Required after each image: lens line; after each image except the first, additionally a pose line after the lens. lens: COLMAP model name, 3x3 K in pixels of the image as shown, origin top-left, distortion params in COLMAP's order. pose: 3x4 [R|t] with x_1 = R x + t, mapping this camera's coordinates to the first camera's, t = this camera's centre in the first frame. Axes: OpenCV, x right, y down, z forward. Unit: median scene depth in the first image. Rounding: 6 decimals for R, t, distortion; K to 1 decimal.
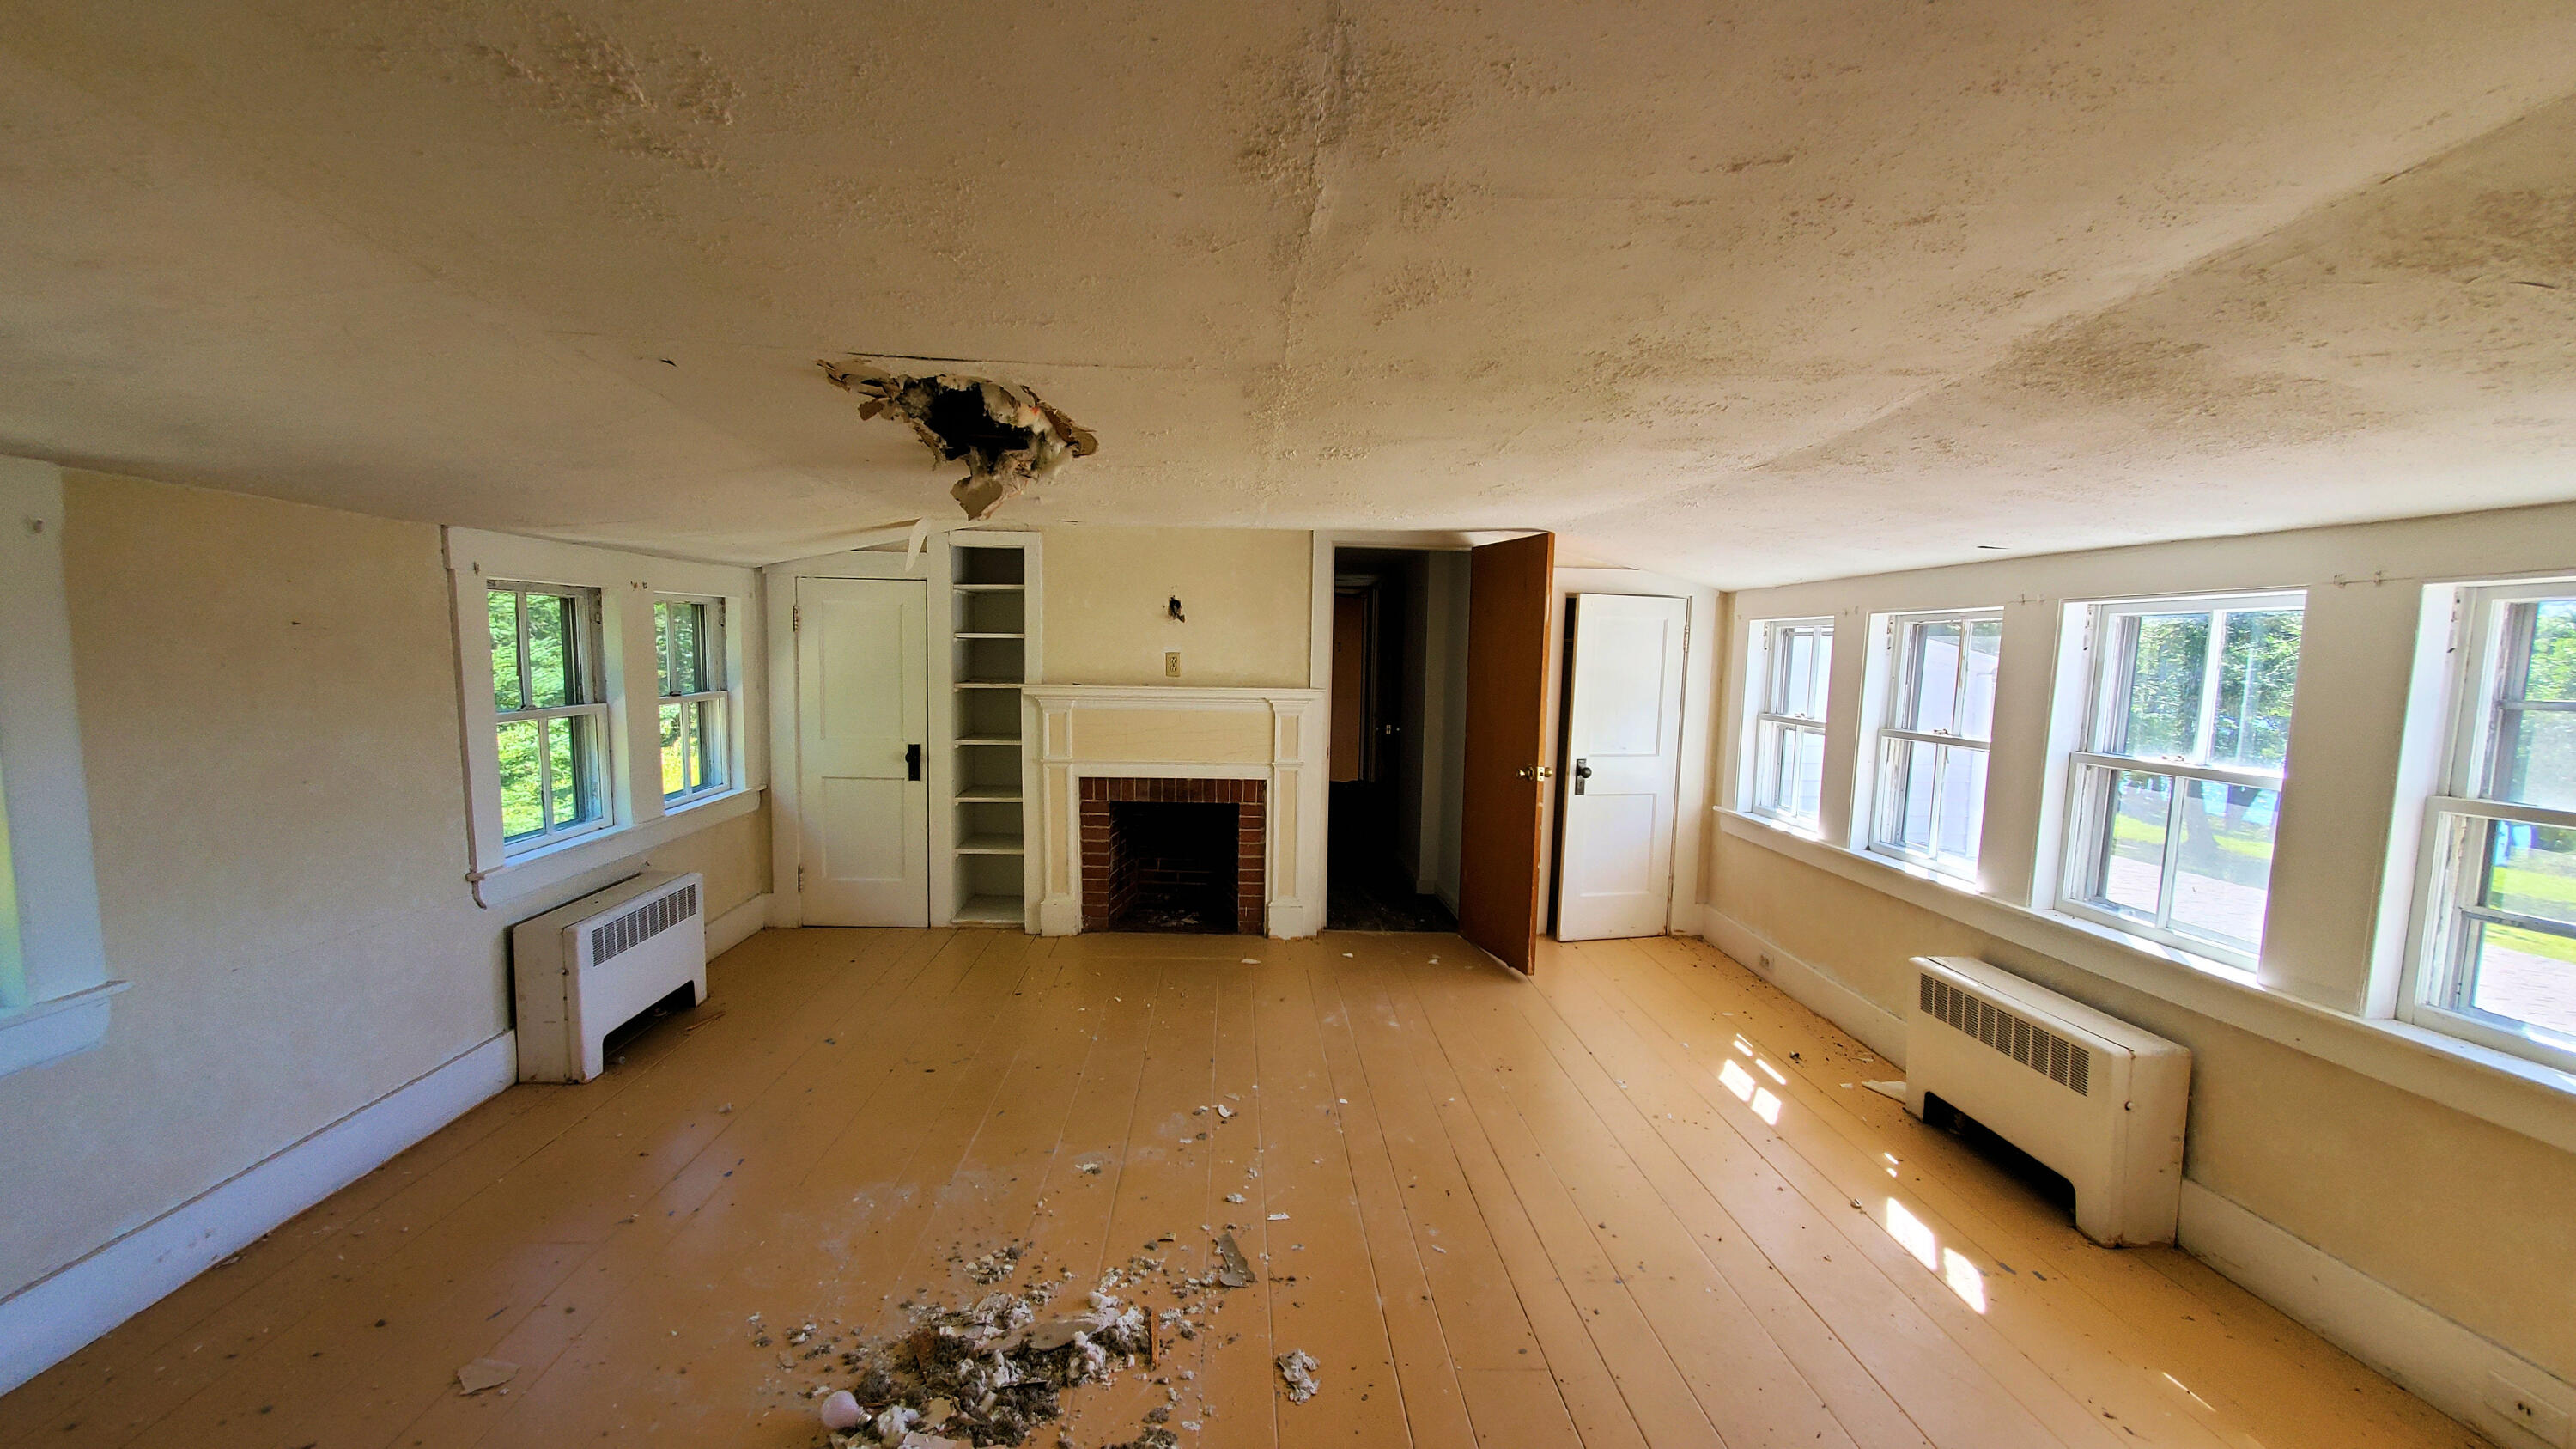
lens RADIAL K [[1014.2, 0, 1285.9], [0, 1014.2, 741.0], [0, 0, 1]] dist [0.004219, 0.000268]
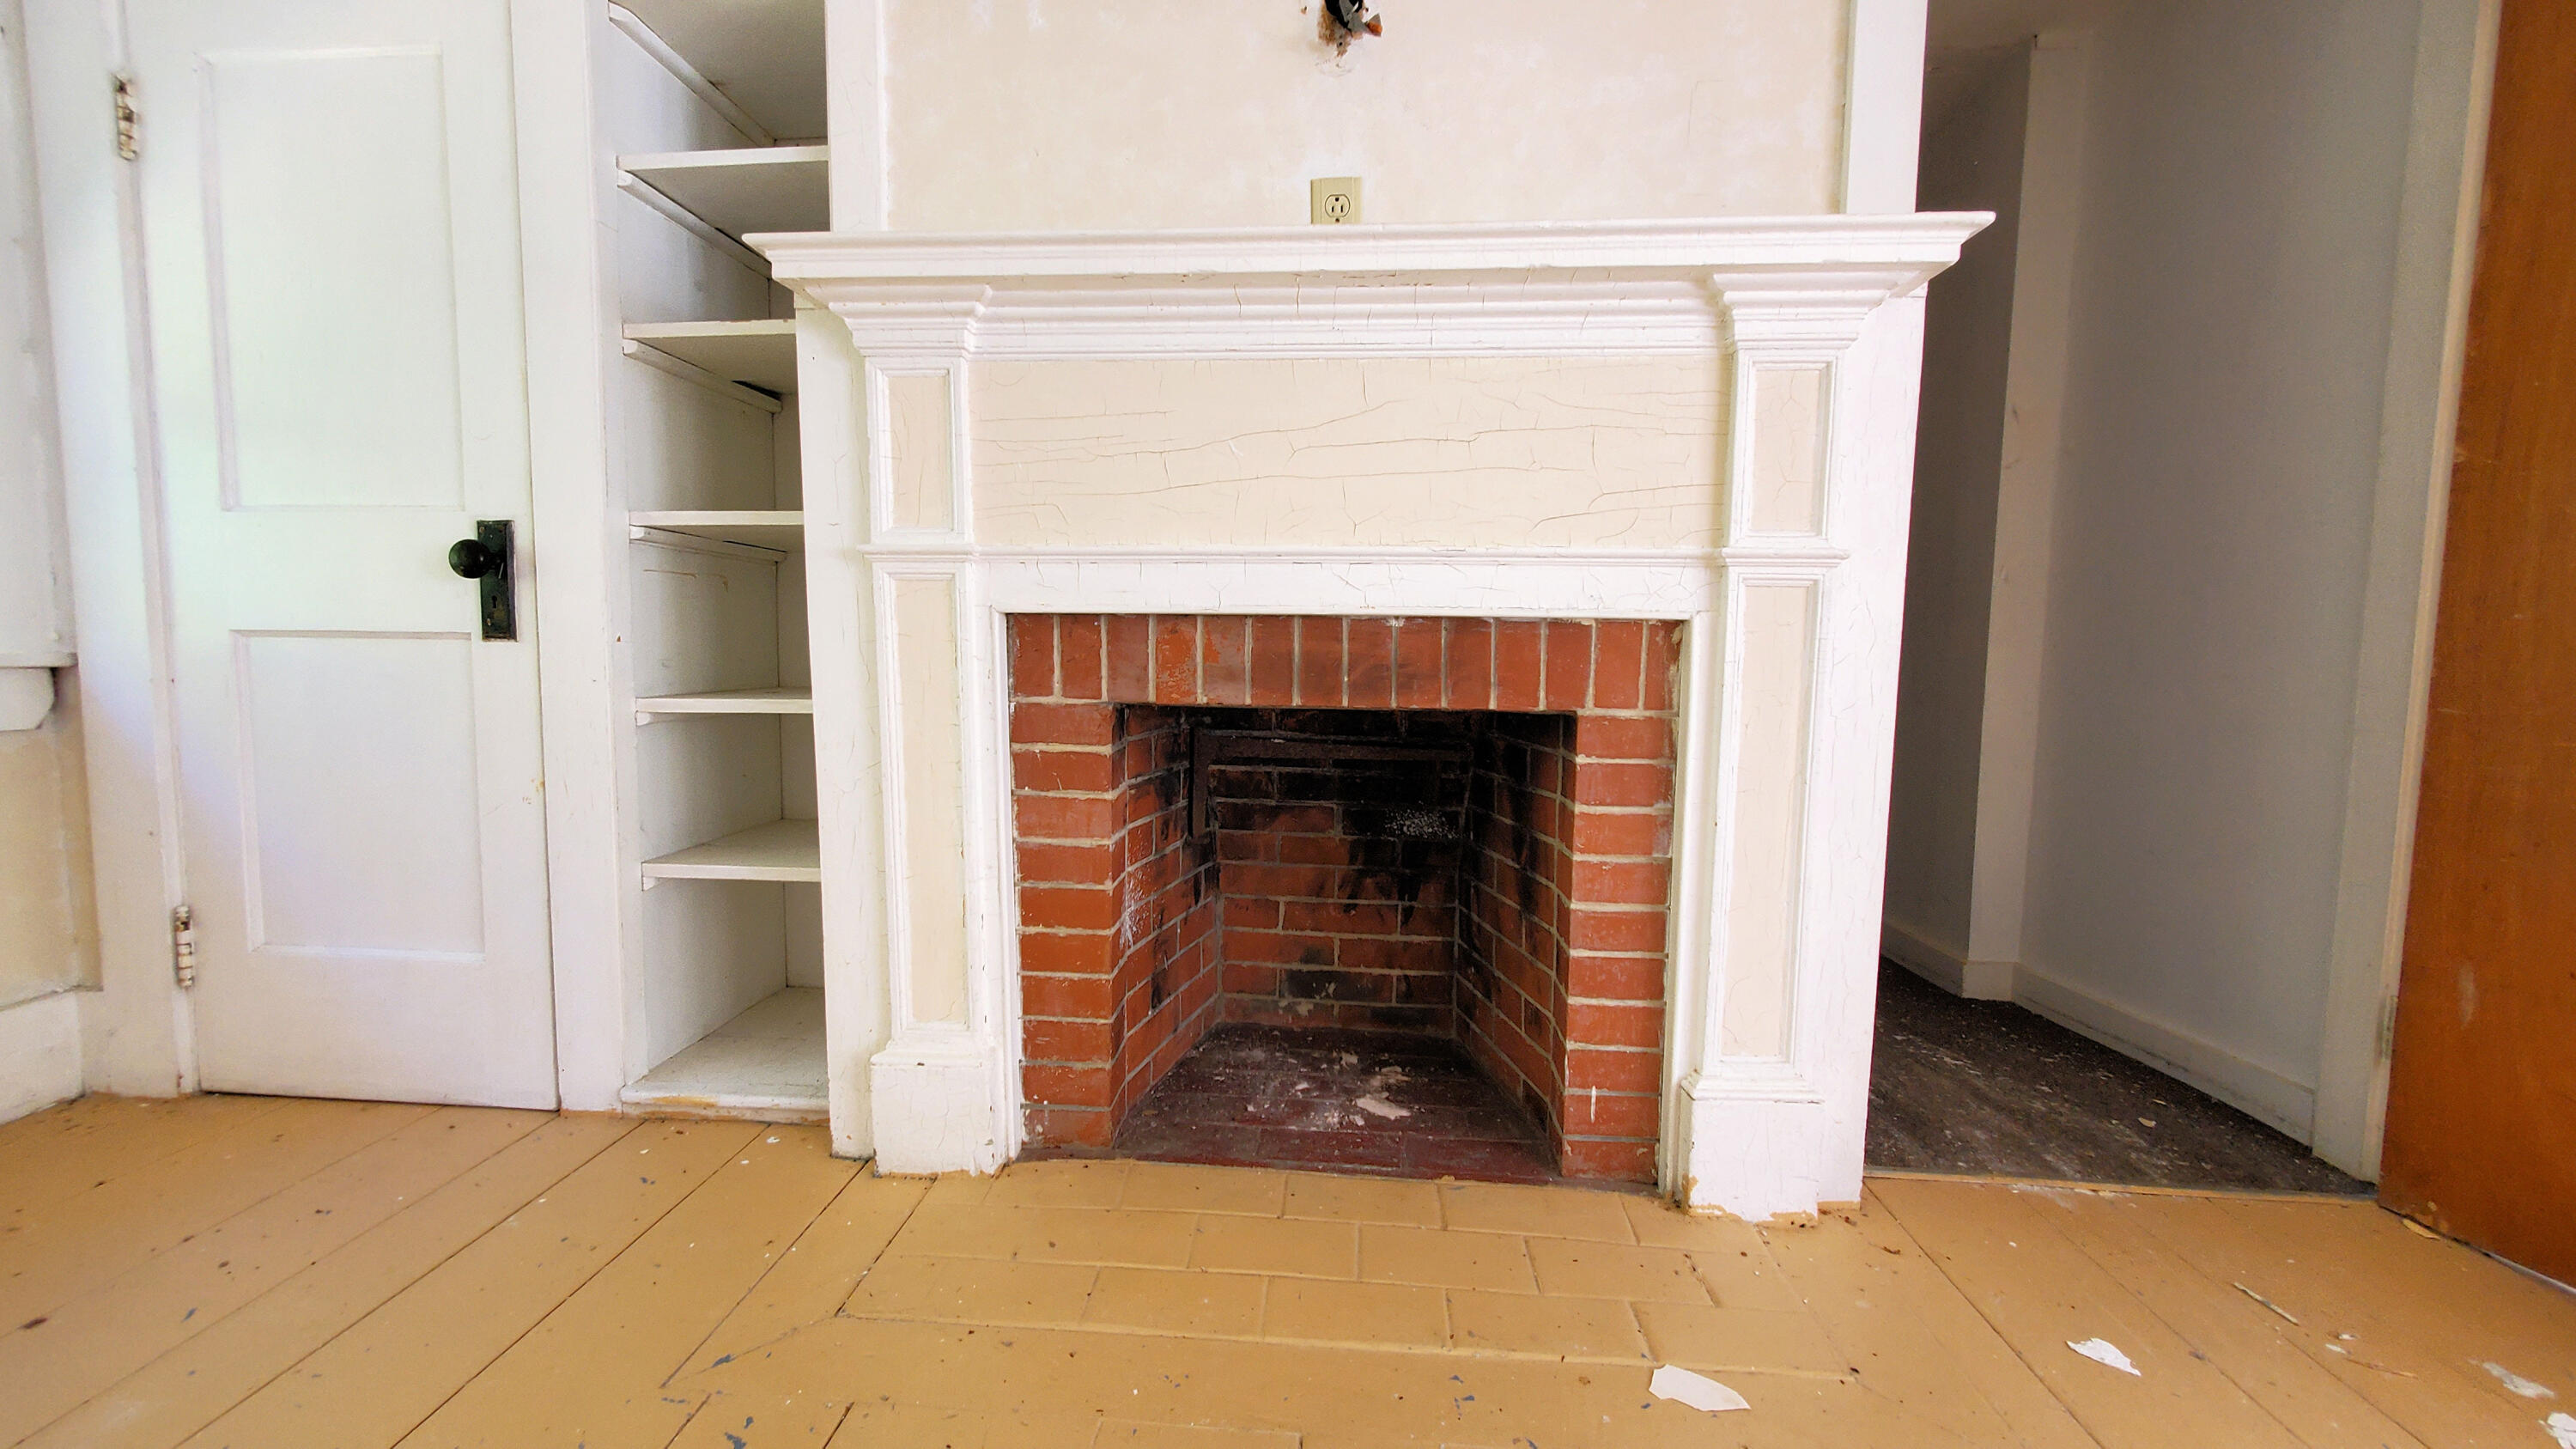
lens RADIAL K [[1014.2, 0, 1286.2], [0, 1014.2, 724.3], [0, 0, 1]] dist [0.004219, 0.000268]
pose [[0.993868, -0.000362, -0.110575, -0.093393], [-0.002804, 0.999591, -0.028475, 0.072884], [0.110540, 0.028610, 0.993460, 0.718693]]
